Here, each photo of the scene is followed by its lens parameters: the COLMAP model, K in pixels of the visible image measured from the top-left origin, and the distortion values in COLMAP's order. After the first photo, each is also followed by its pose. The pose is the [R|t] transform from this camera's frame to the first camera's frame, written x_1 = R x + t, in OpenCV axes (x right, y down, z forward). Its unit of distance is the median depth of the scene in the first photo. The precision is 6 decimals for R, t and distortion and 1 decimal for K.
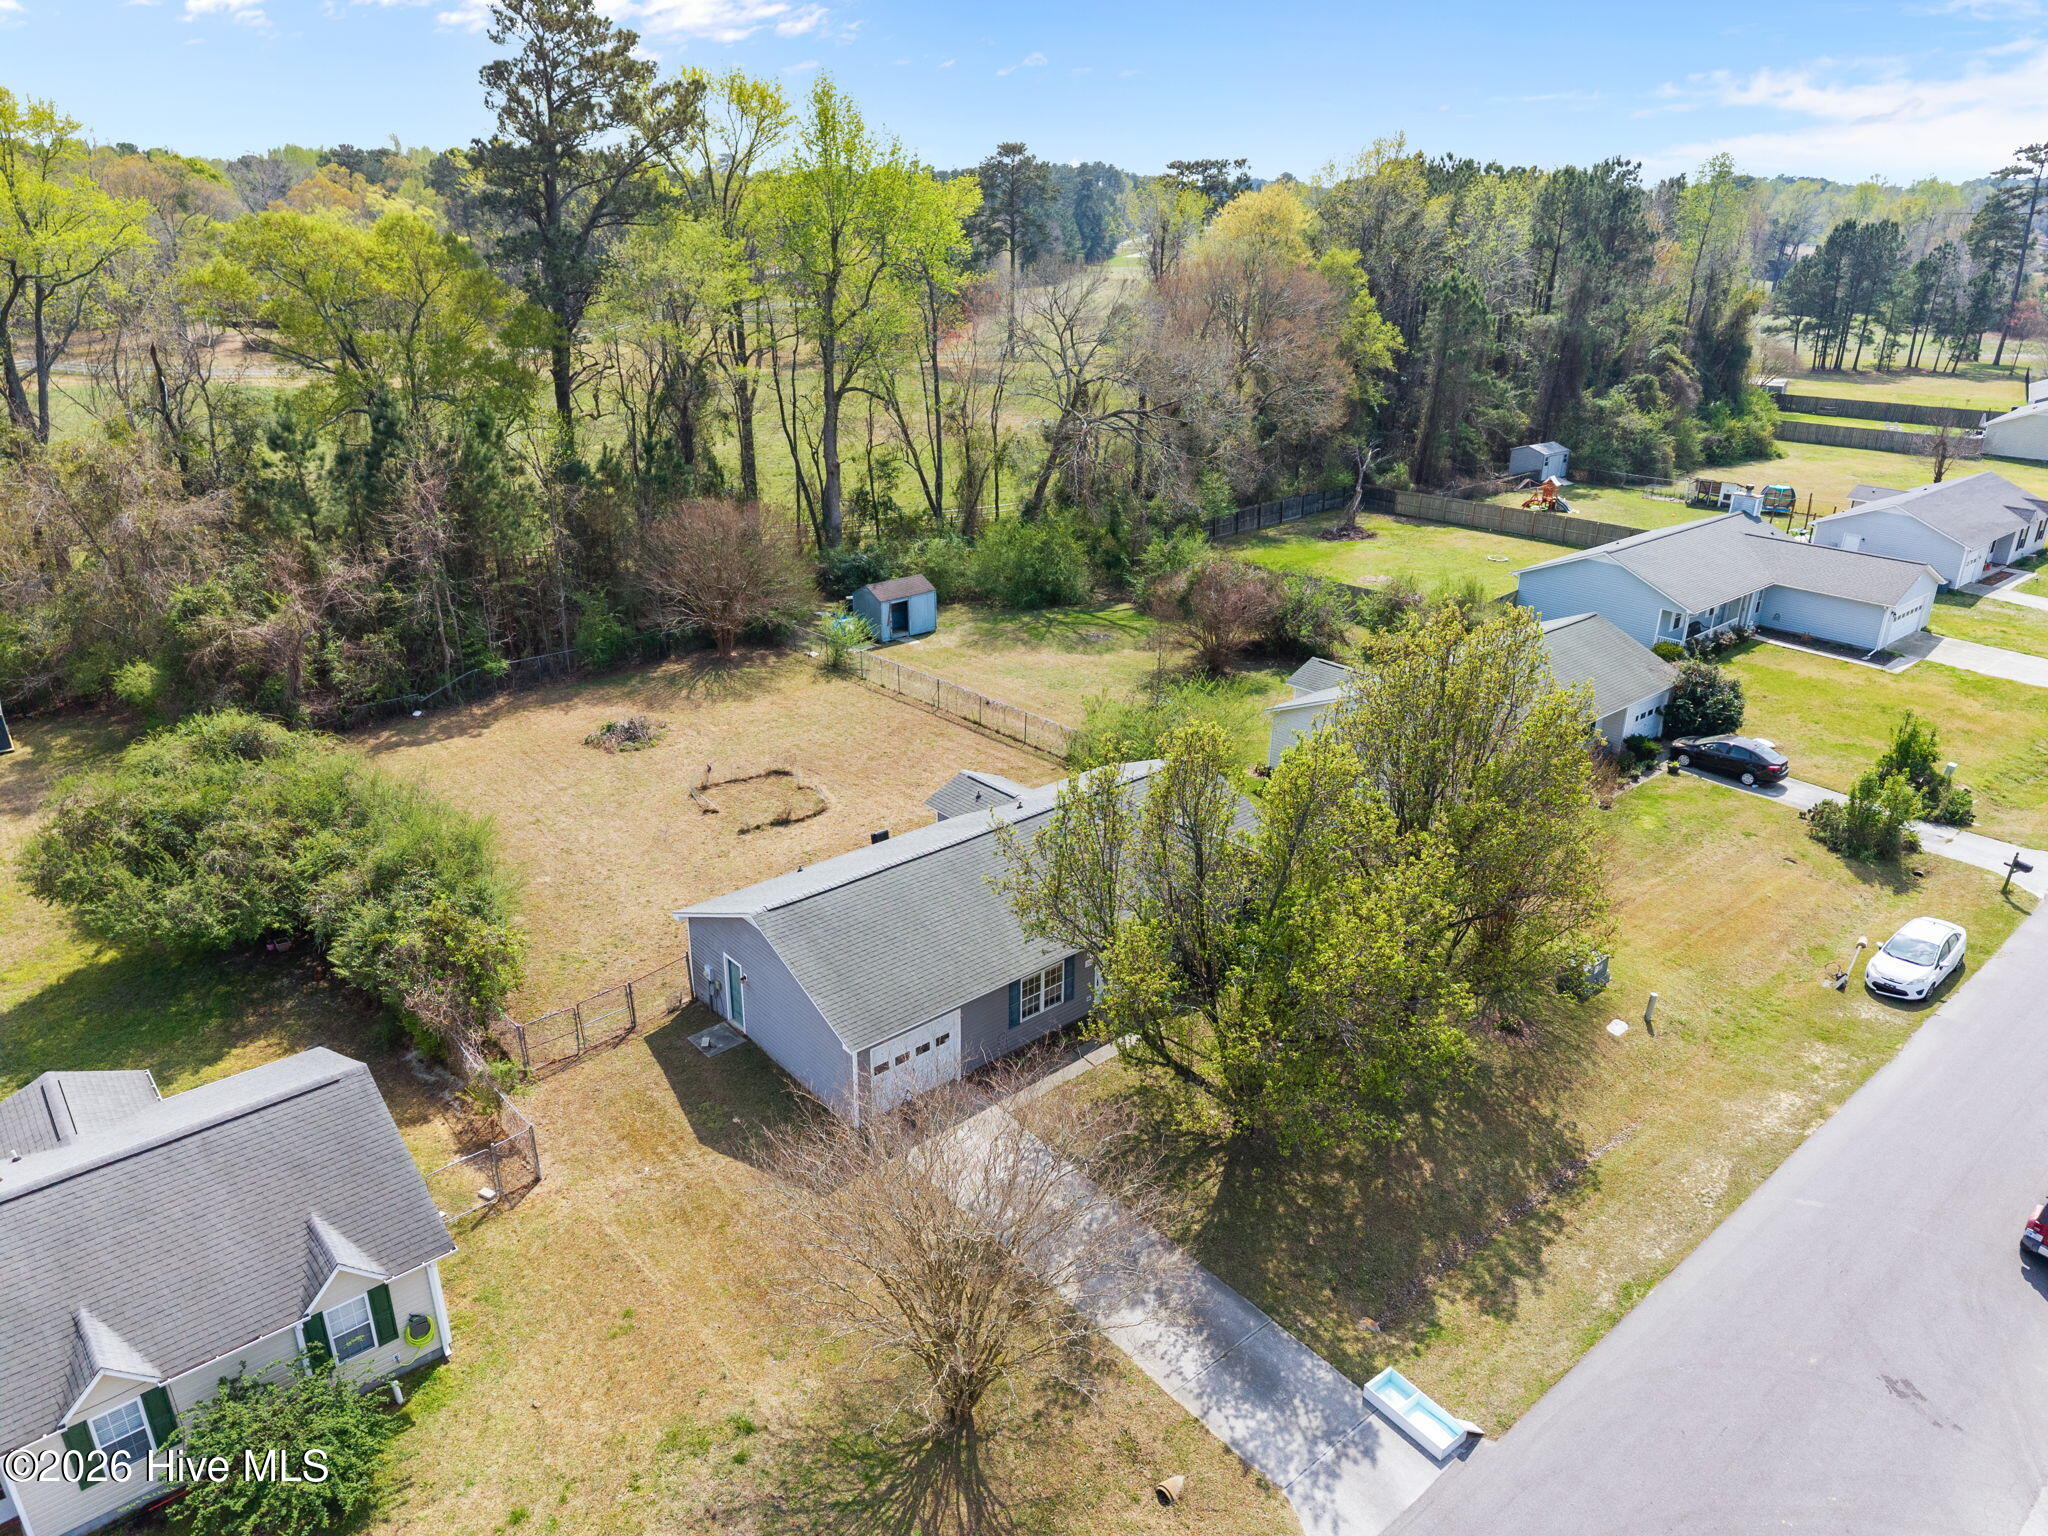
lens RADIAL K [[1370.1, 0, 1022.1], [0, 1370.1, 776.5], [0, 0, 1]] dist [0.024923, -0.024224]
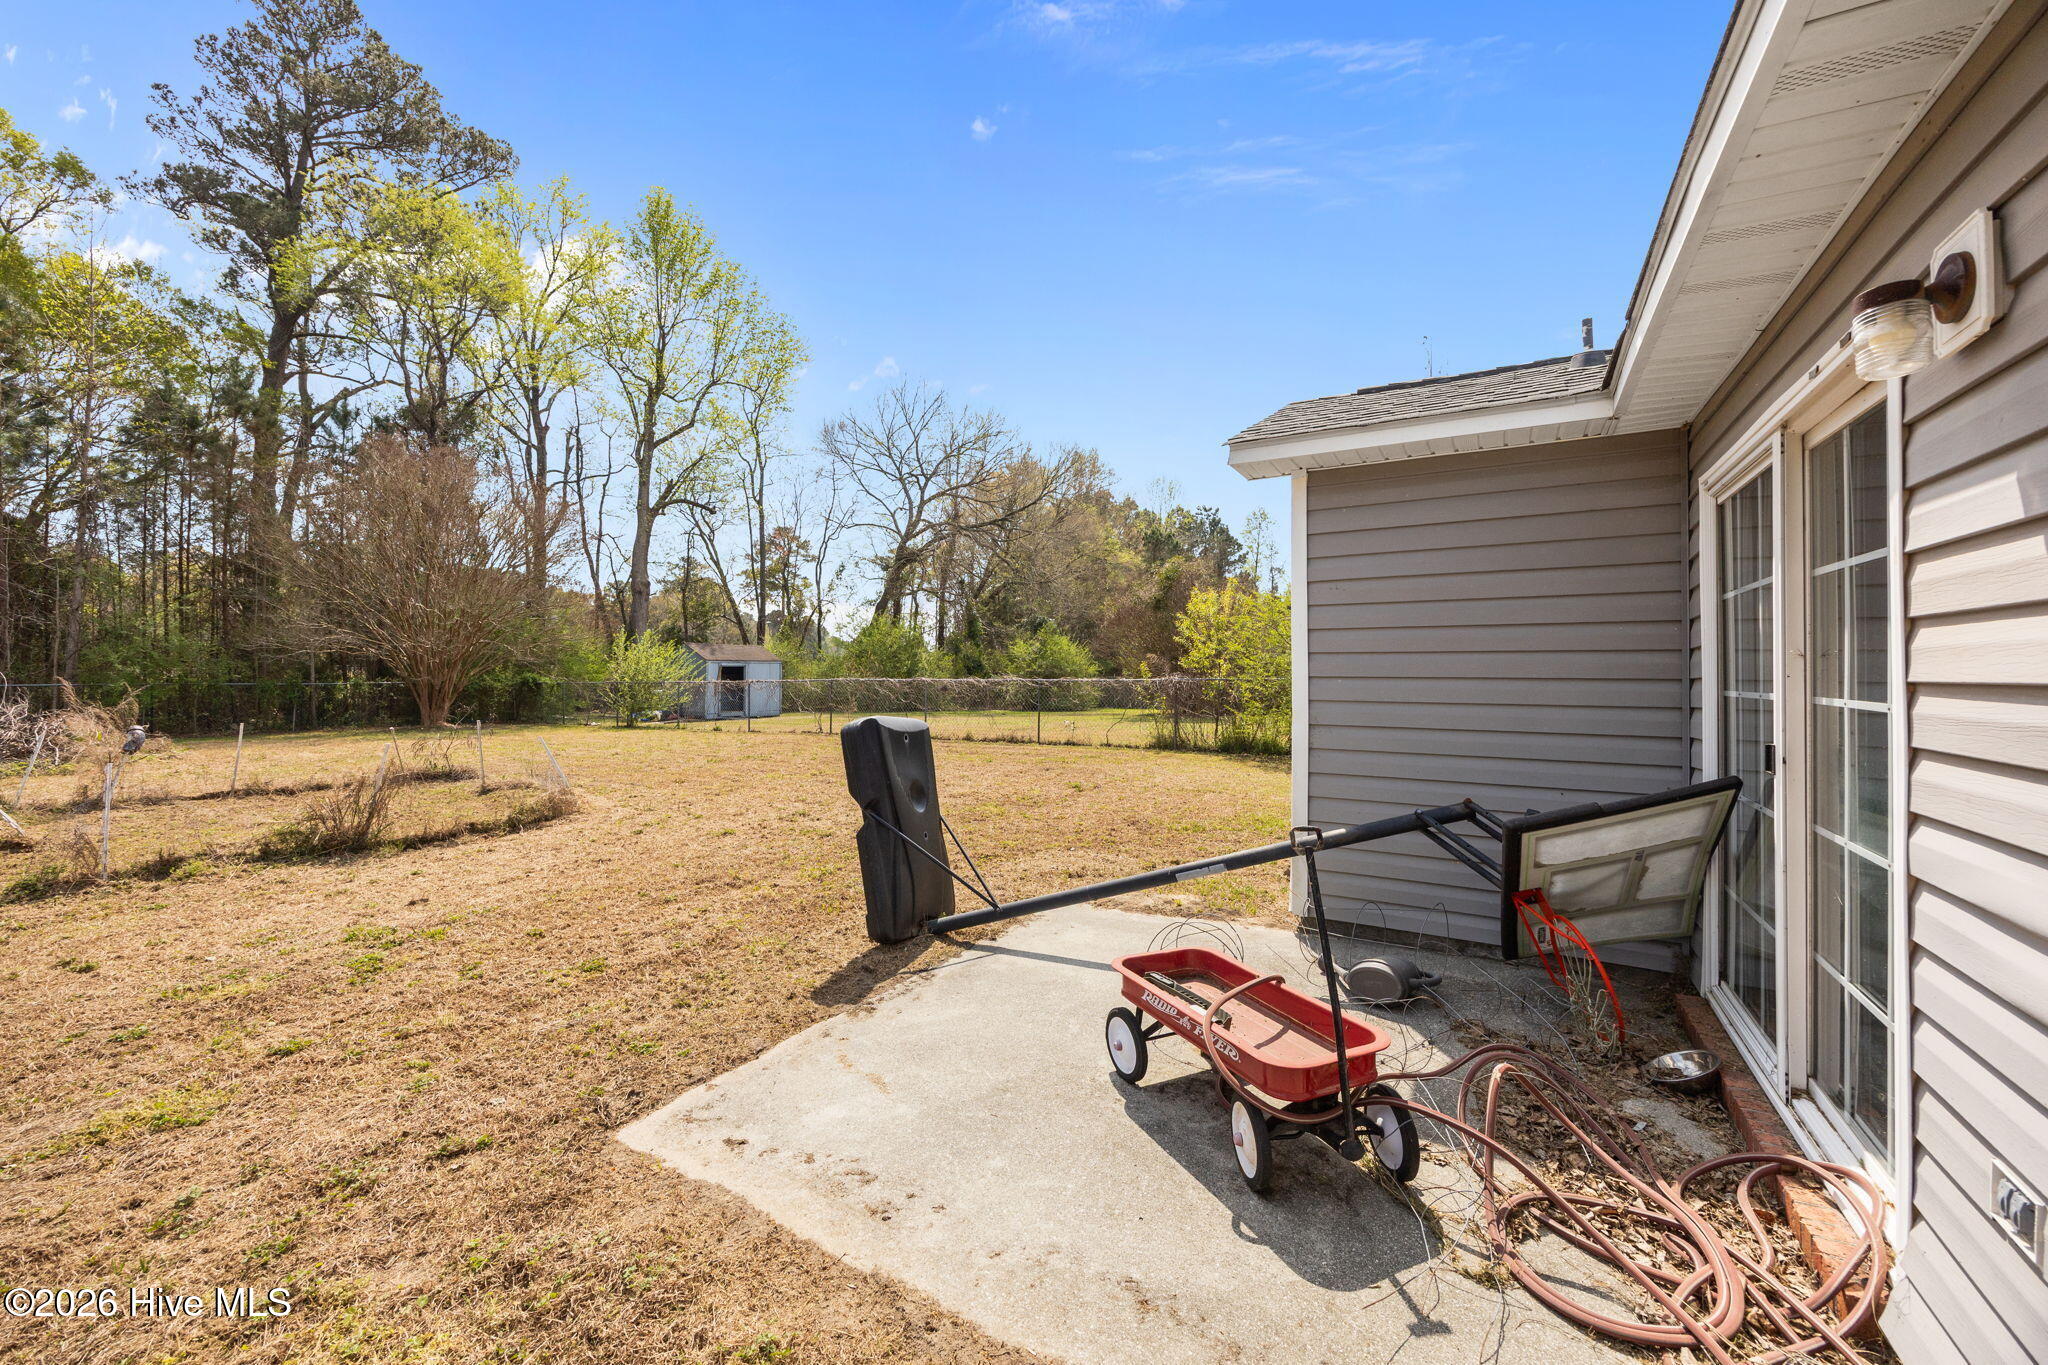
lens RADIAL K [[792.5, 0, 1008.3], [0, 792.5, 660.1], [0, 0, 1]] dist [-0.002310, -0.000563]
pose [[0.954156, 0.005602, 0.299257, -0.087717], [0.115380, 0.915668, -0.385020, 0.054866], [-0.276177, 0.401897, 0.873044, 0.684583]]
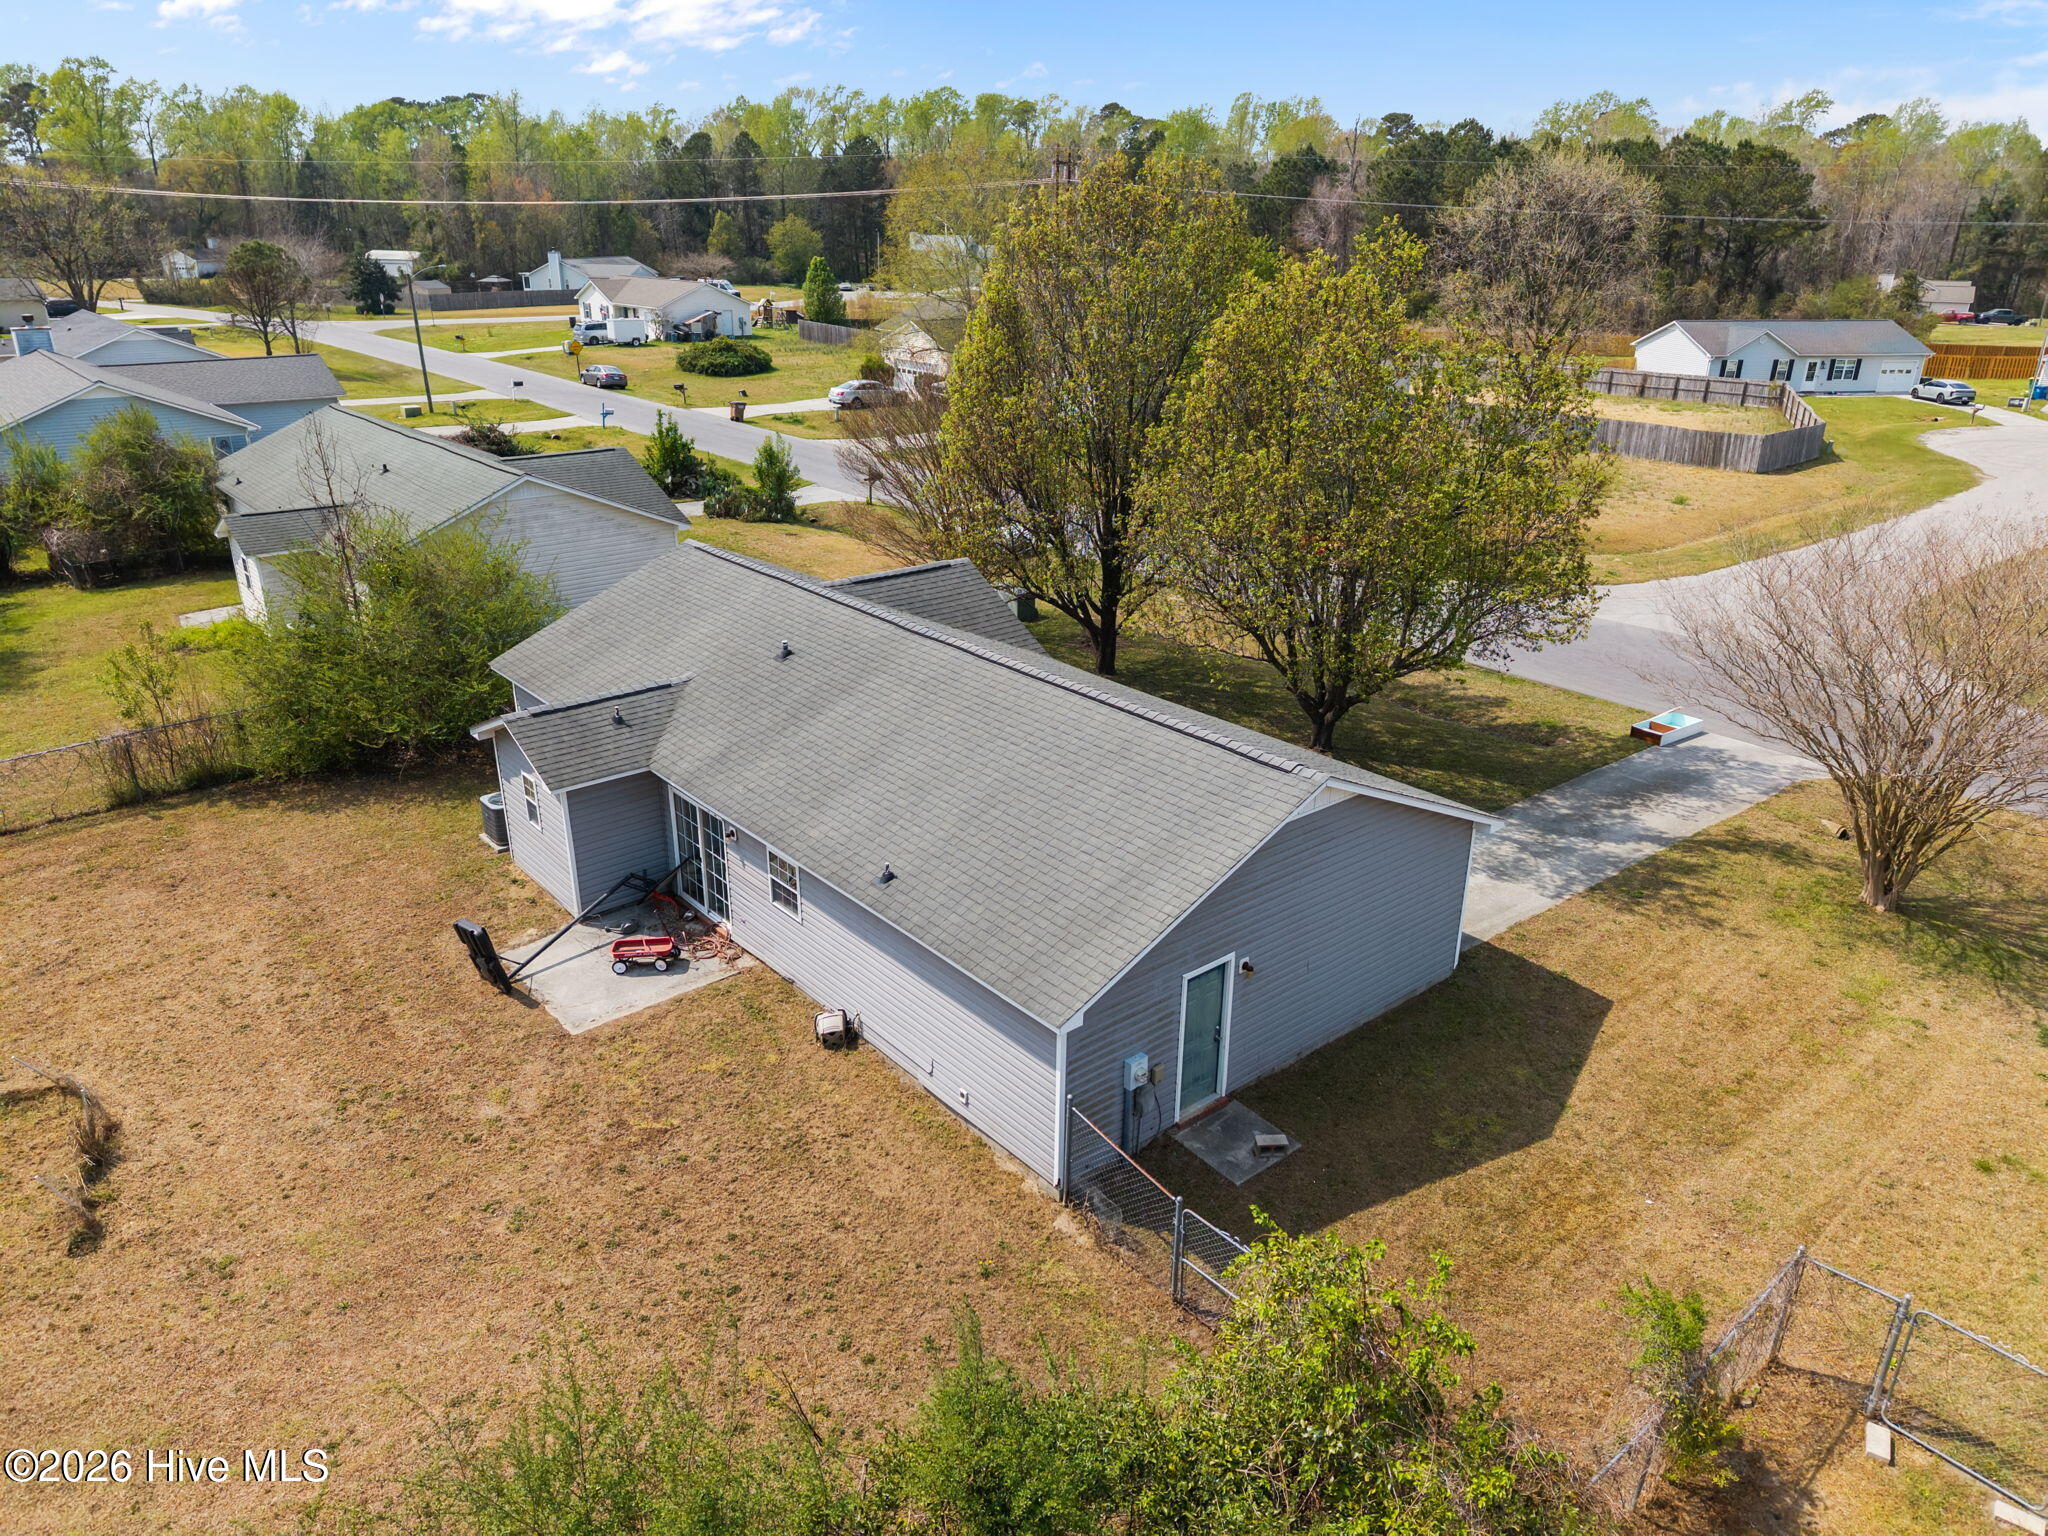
lens RADIAL K [[1370.1, 0, 1025.4], [0, 1370.1, 758.7], [0, 0, 1]] dist [0.024923, -0.024224]
pose [[0.004290, -0.376624, 0.926356, -0.362883], [0.379006, 0.857864, 0.347022, -0.065685], [-0.925384, 0.349605, 0.146423, 0.570810]]
